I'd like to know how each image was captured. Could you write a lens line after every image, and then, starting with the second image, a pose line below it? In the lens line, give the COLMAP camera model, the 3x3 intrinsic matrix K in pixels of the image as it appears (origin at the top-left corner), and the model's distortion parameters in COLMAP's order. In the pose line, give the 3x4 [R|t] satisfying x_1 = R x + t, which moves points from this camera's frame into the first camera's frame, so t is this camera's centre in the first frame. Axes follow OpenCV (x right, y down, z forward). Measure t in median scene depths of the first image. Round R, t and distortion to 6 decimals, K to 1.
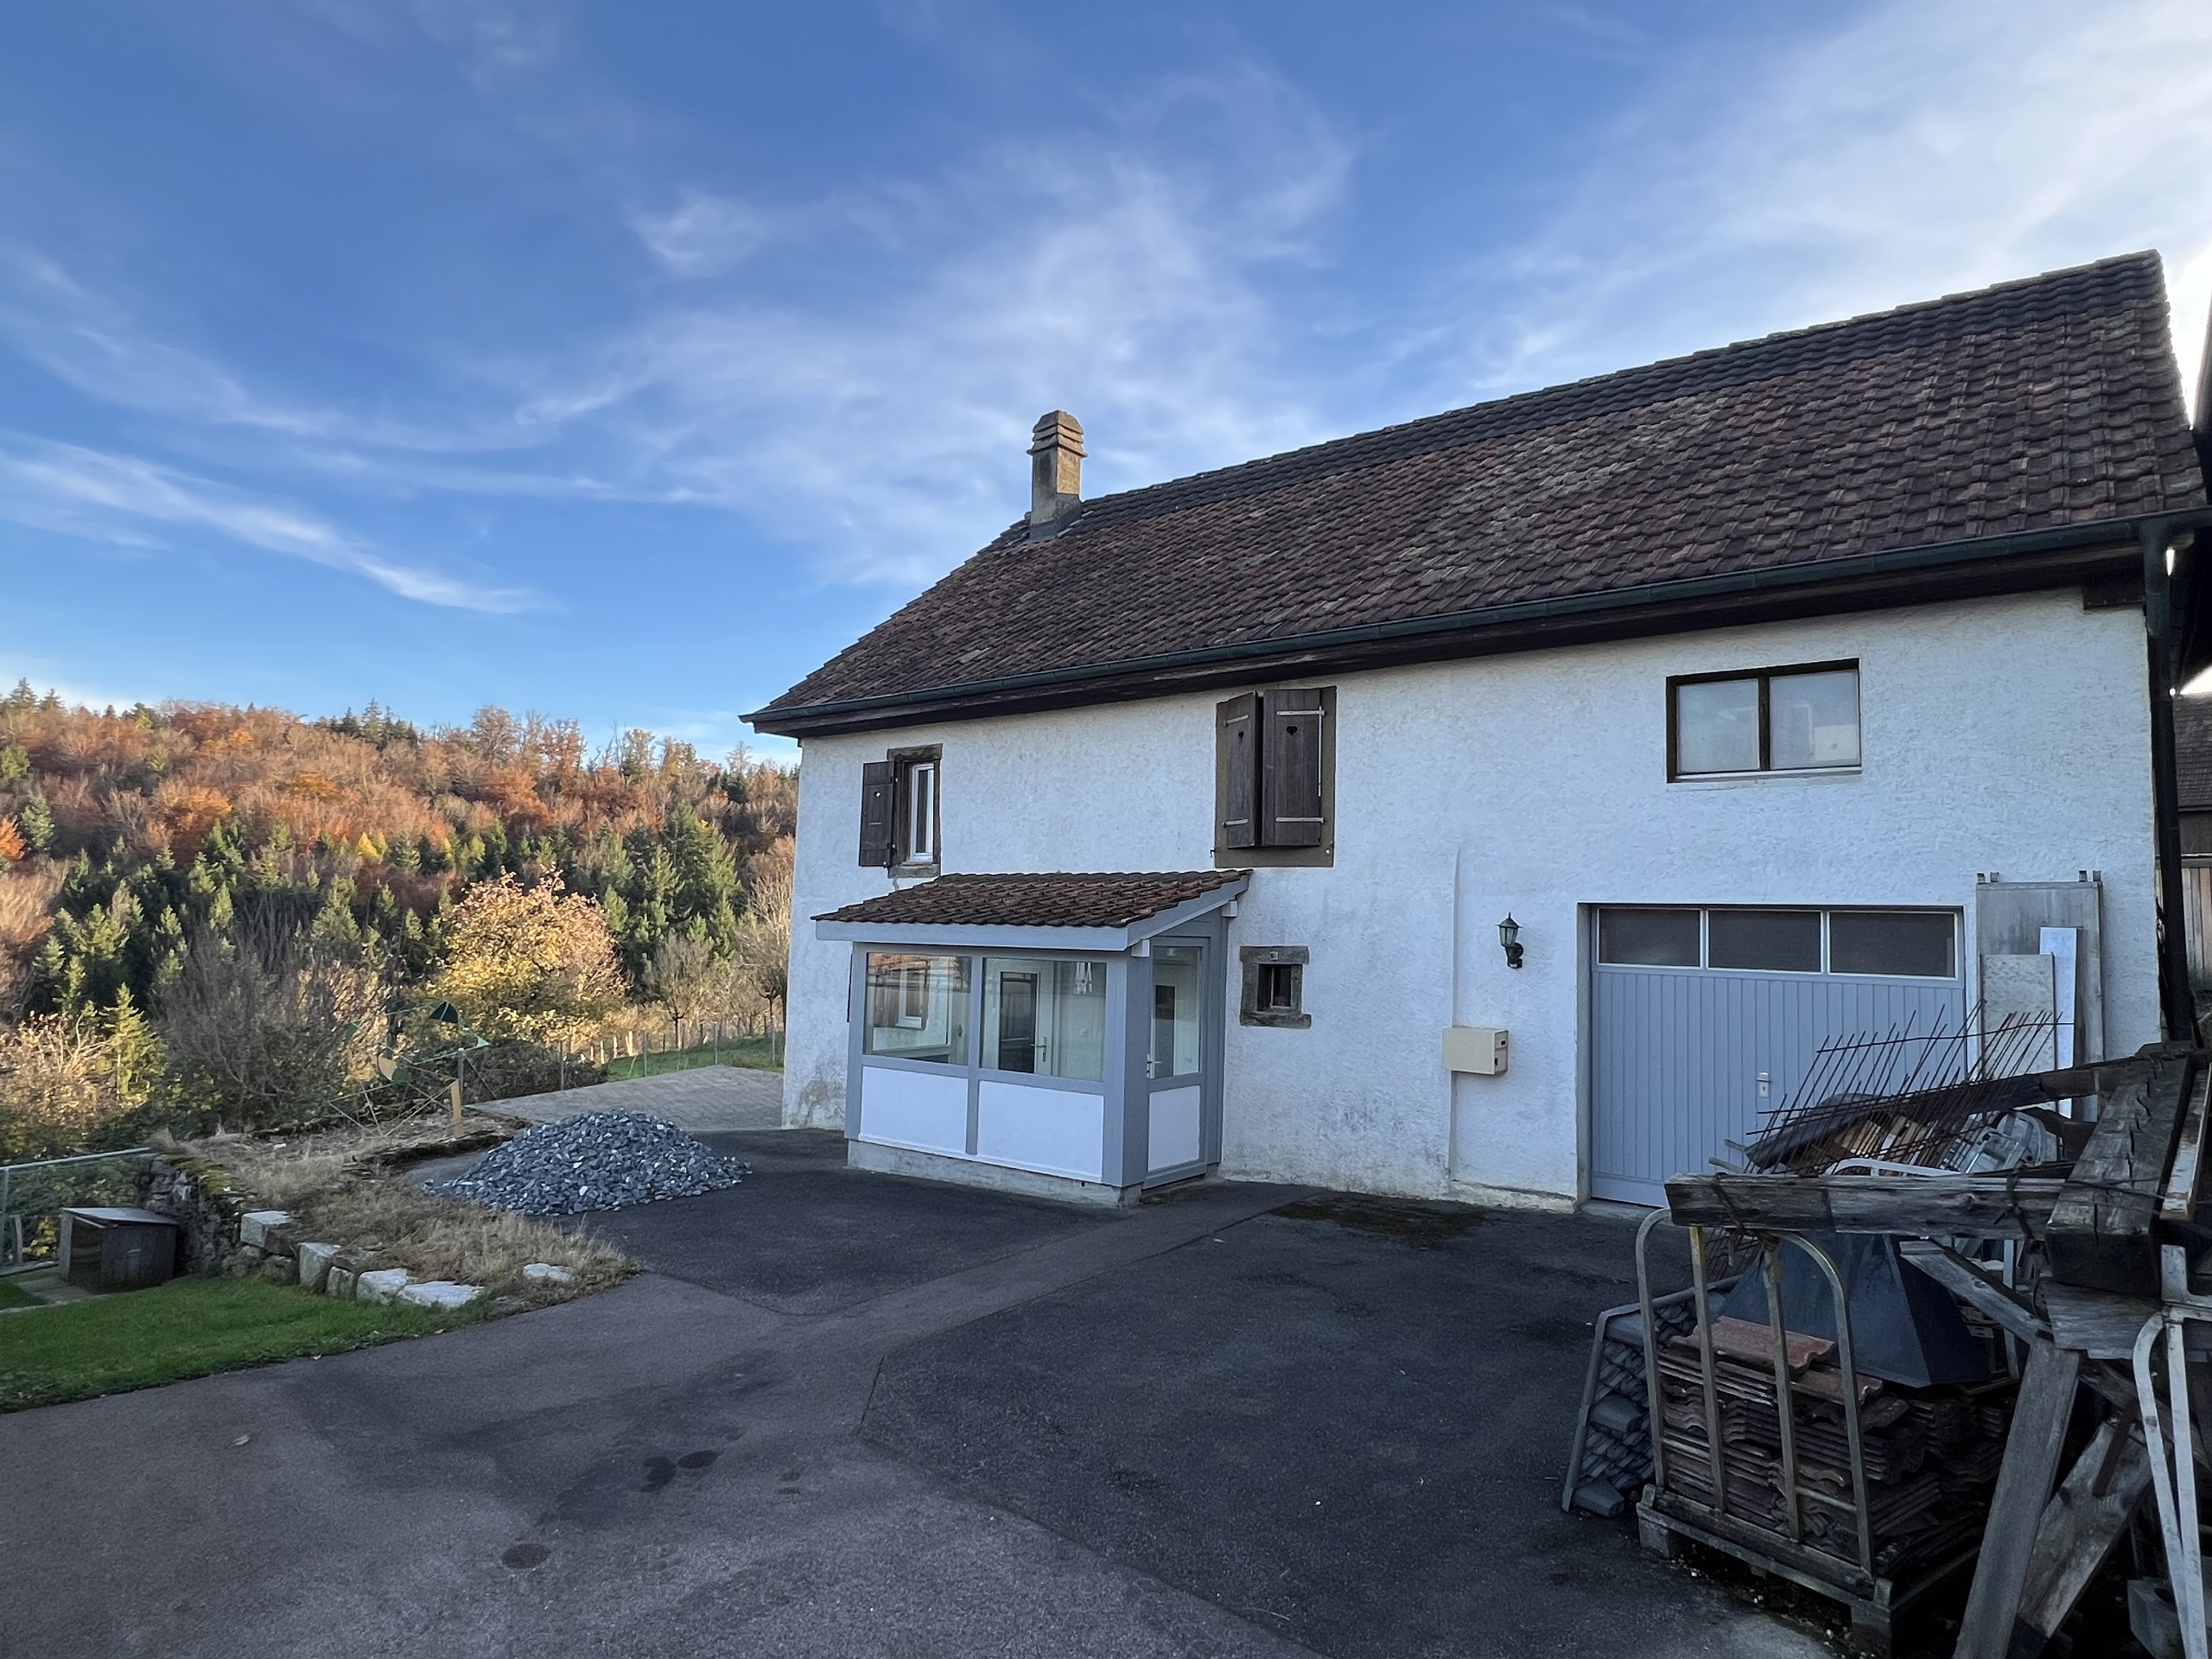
lens RADIAL K [[1202.8, 0, 1101.6], [0, 1202.8, 819.0], [0, 0, 1]] dist [-0.001799, 0.000822]
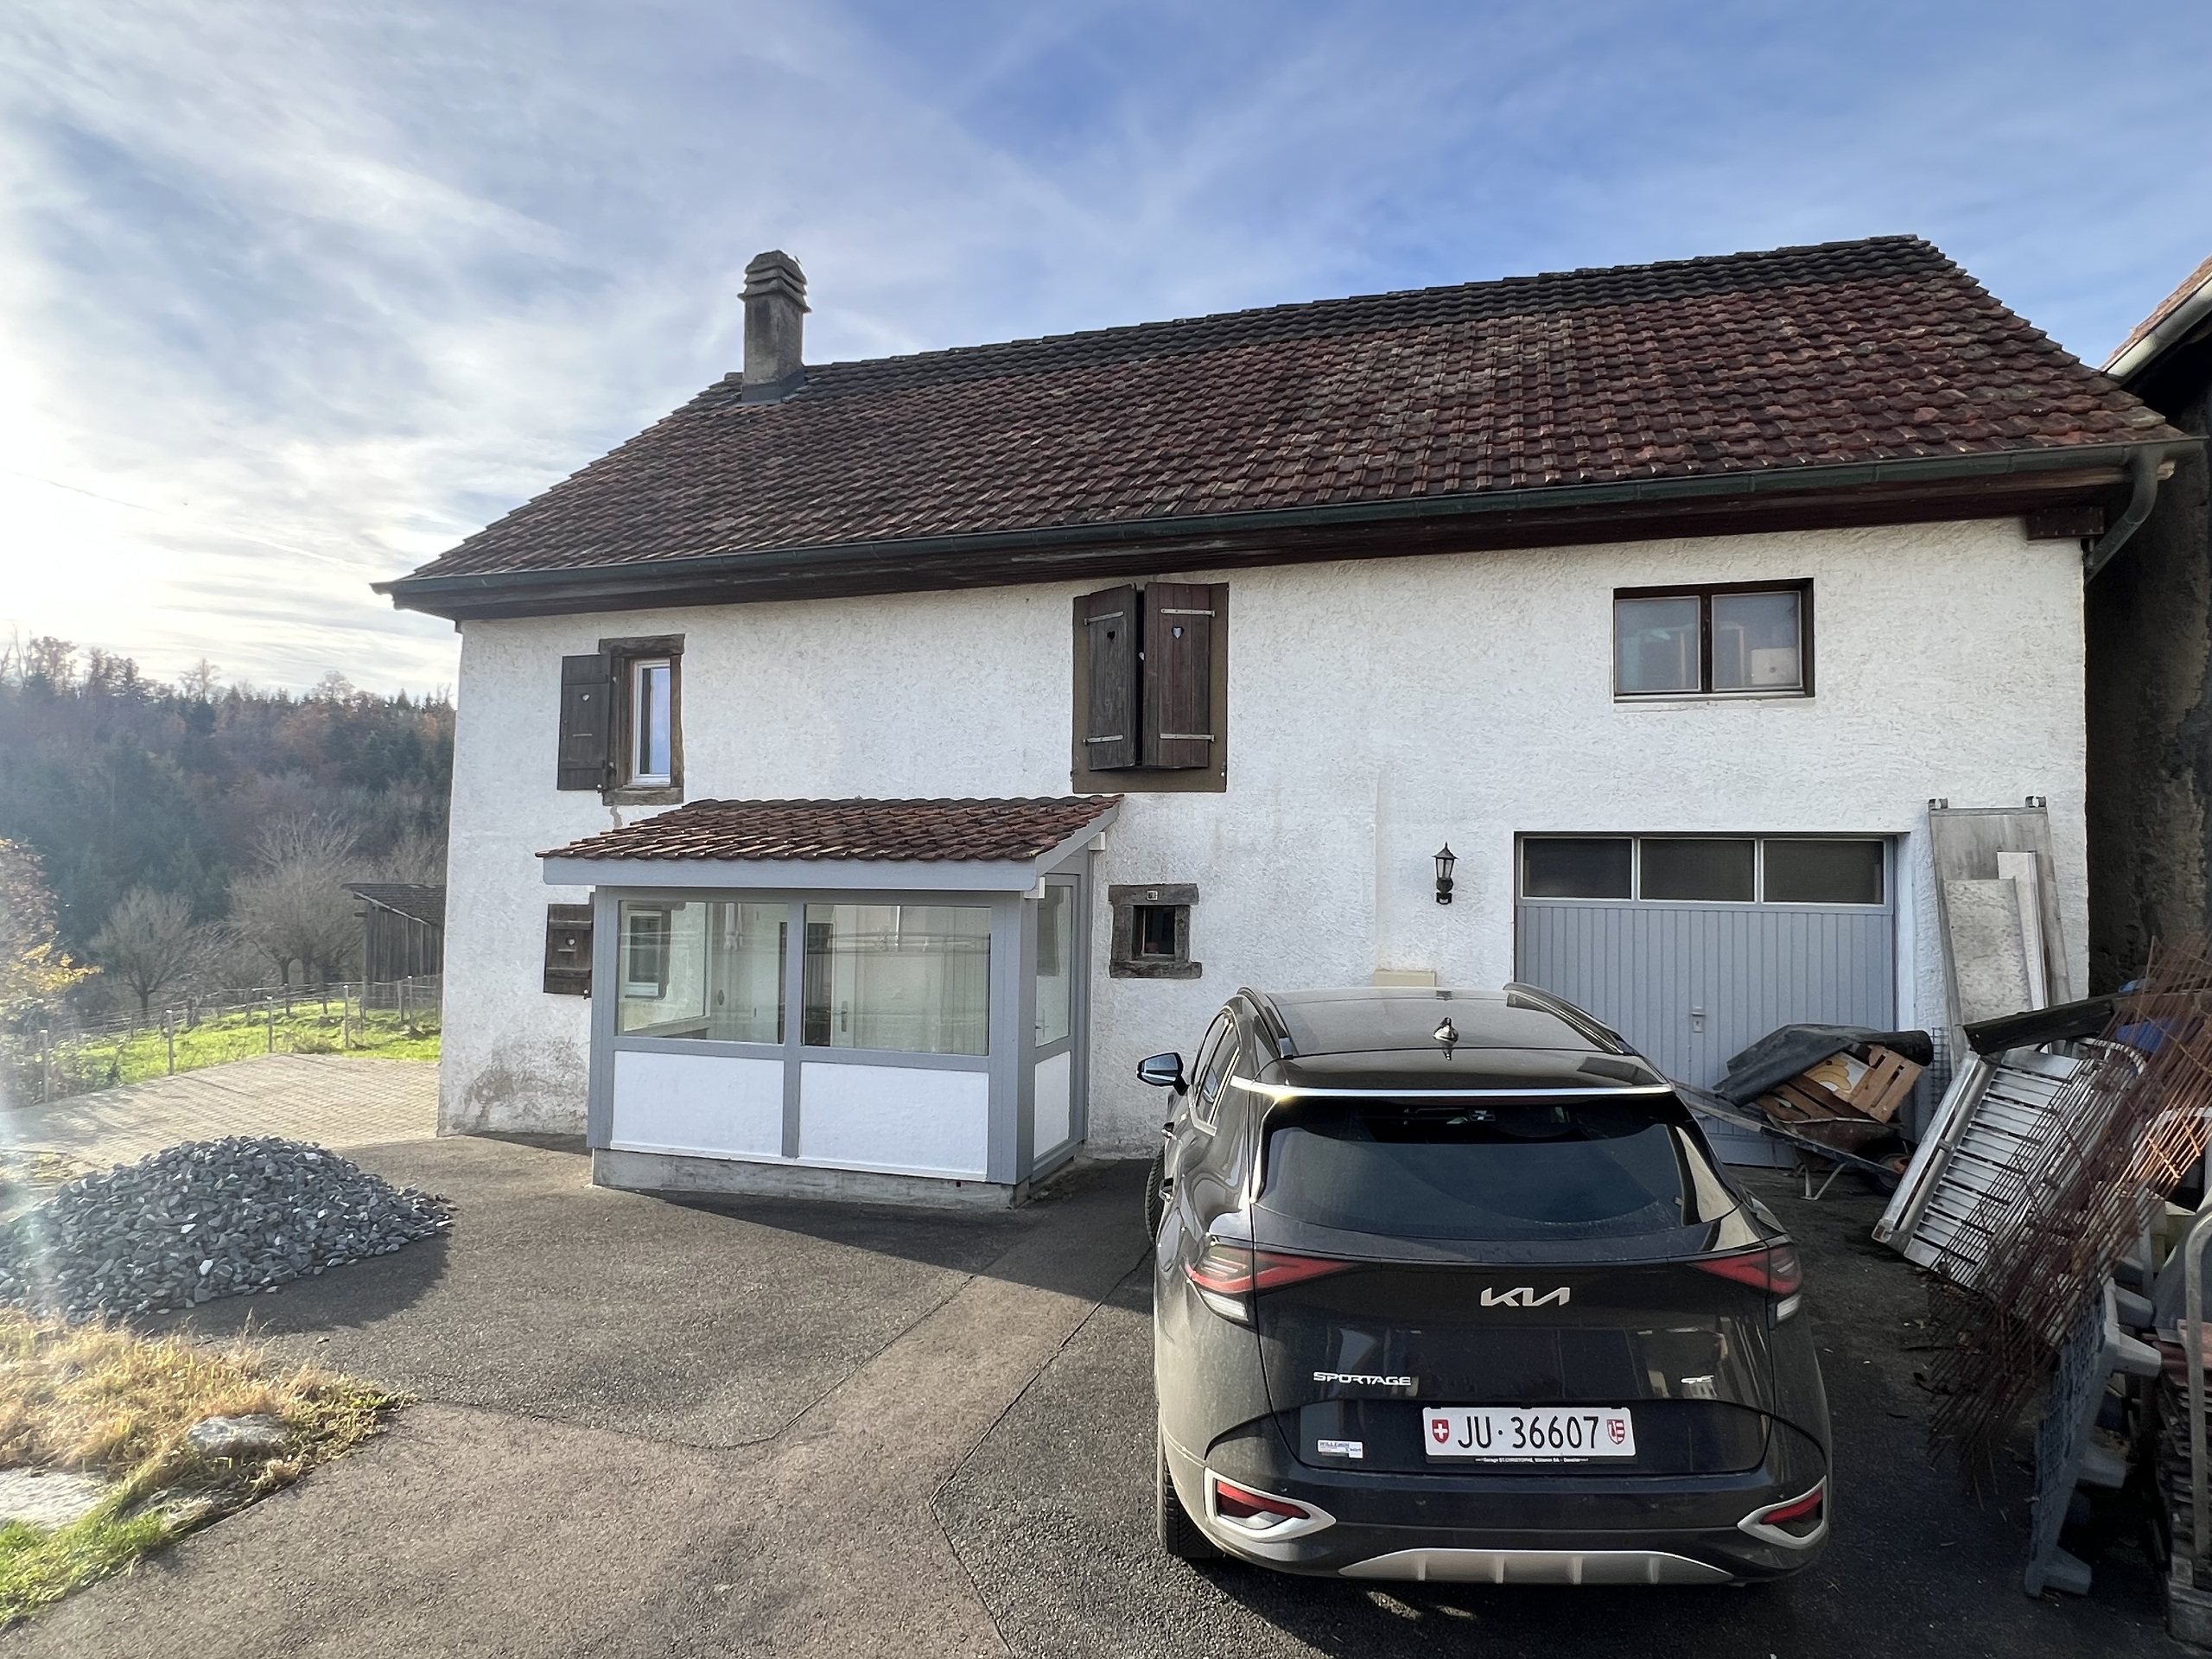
lens RADIAL K [[1202.8, 0, 1101.6], [0, 1202.8, 819.0], [0, 0, 1]] dist [-0.001799, 0.000822]
pose [[0.939598, 0.006492, 0.342218, -0.187294], [-0.021523, 0.998962, 0.040144, 0.026287], [-0.341603, -0.045085, 0.938762, 0.215919]]
